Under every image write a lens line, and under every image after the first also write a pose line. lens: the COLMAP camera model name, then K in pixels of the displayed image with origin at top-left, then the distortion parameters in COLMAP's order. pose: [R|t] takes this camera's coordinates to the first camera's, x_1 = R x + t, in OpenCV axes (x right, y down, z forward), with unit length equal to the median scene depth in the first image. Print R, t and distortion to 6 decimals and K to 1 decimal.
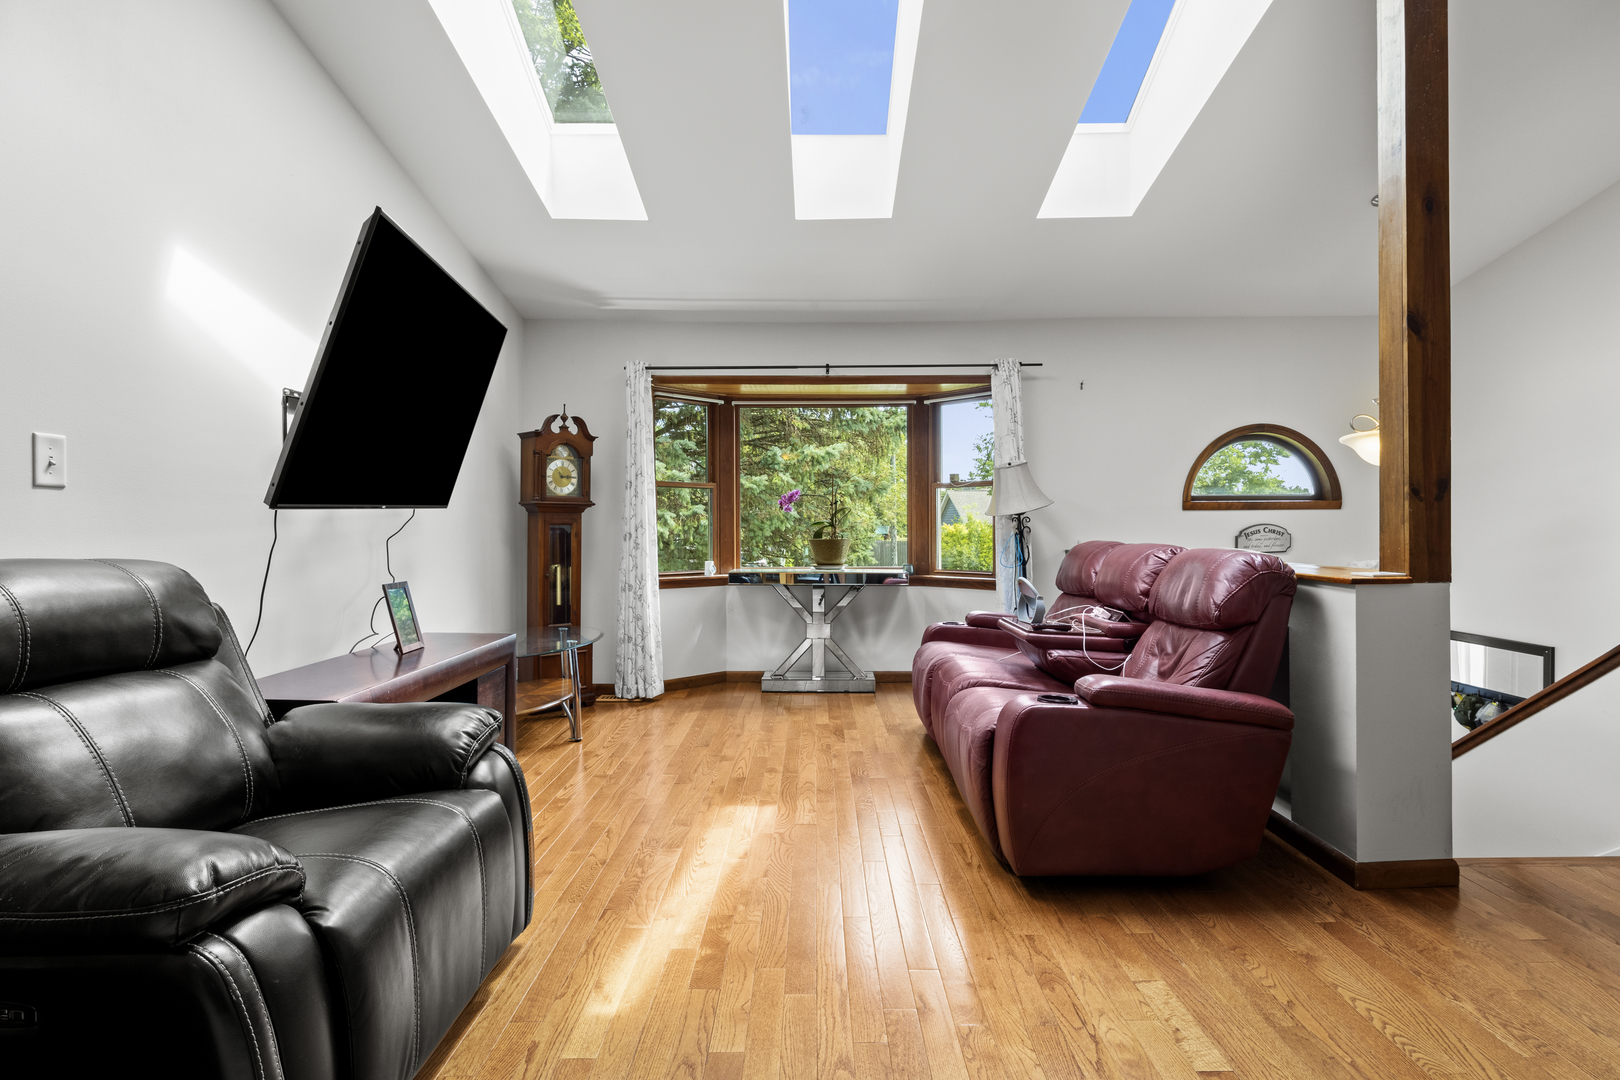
lens RADIAL K [[826.6, 0, 784.9], [0, 826.6, 529.1], [0, 0, 1]] dist [-0.010533, -0.000661]
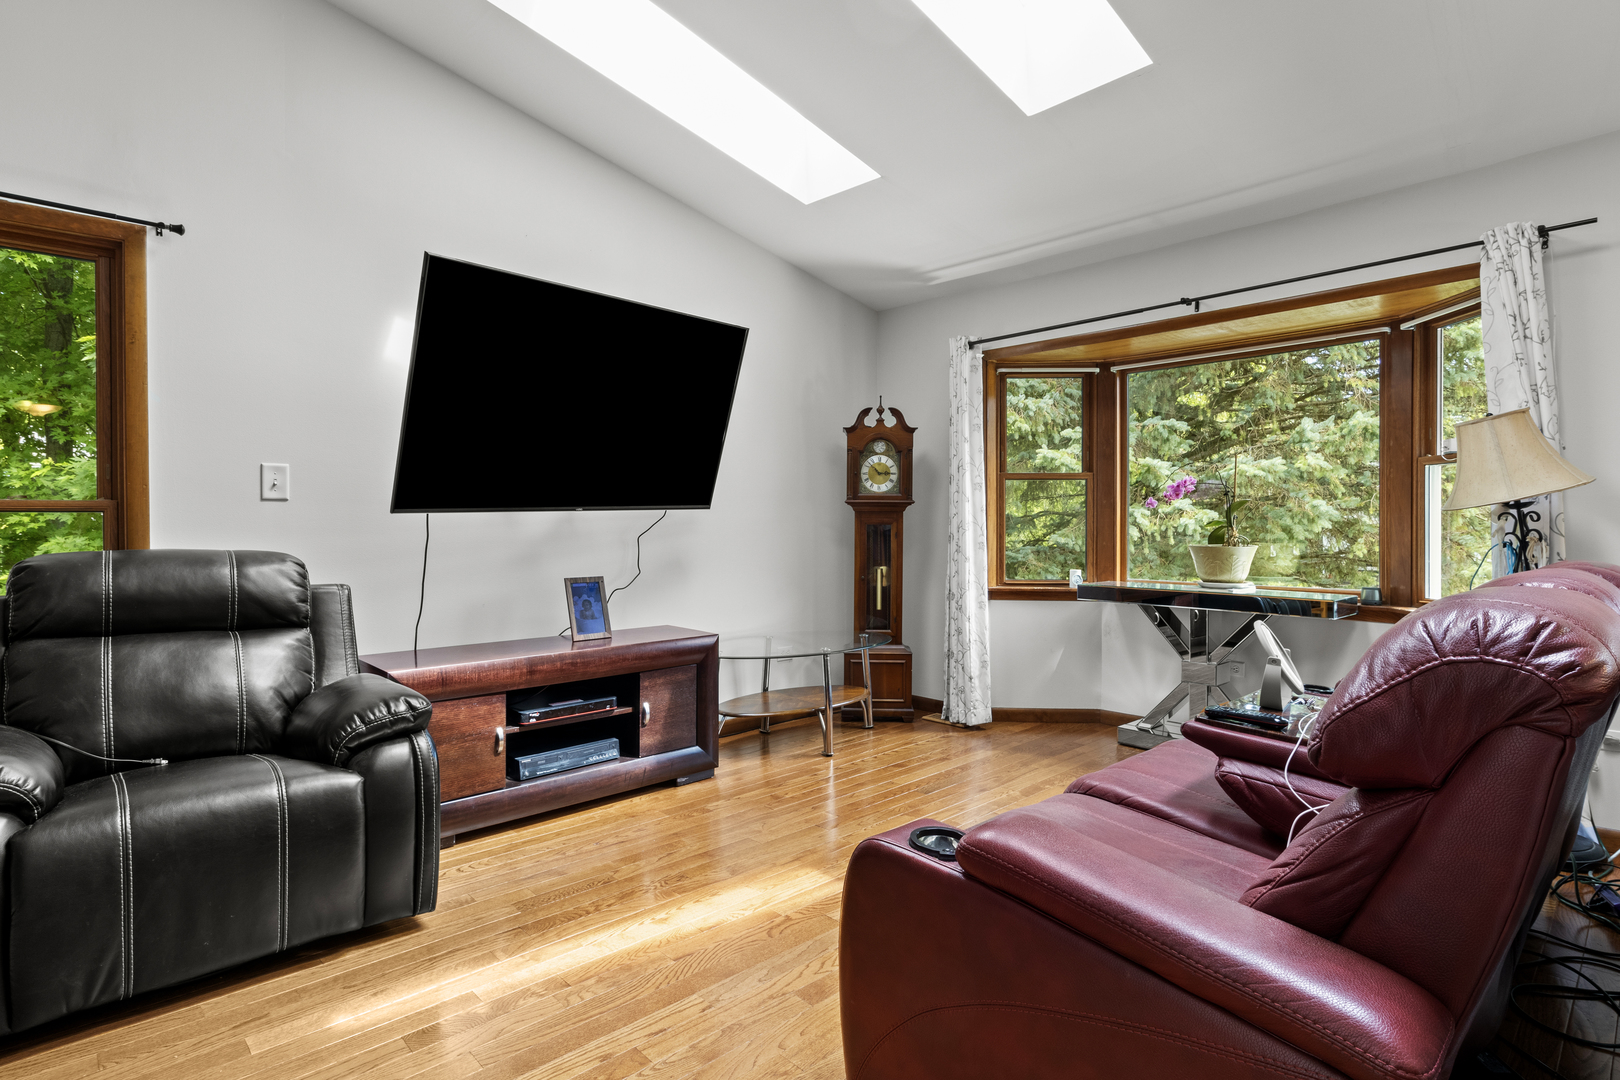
lens RADIAL K [[826.6, 0, 802.0], [0, 826.6, 531.0], [0, 0, 1]] dist [-0.010533, -0.000661]
pose [[0.694352, 0.006537, -0.719606, 0.341005], [-0.002721, 0.999975, 0.006459, -0.003614], [0.719630, -0.002527, 0.694353, 0.279258]]
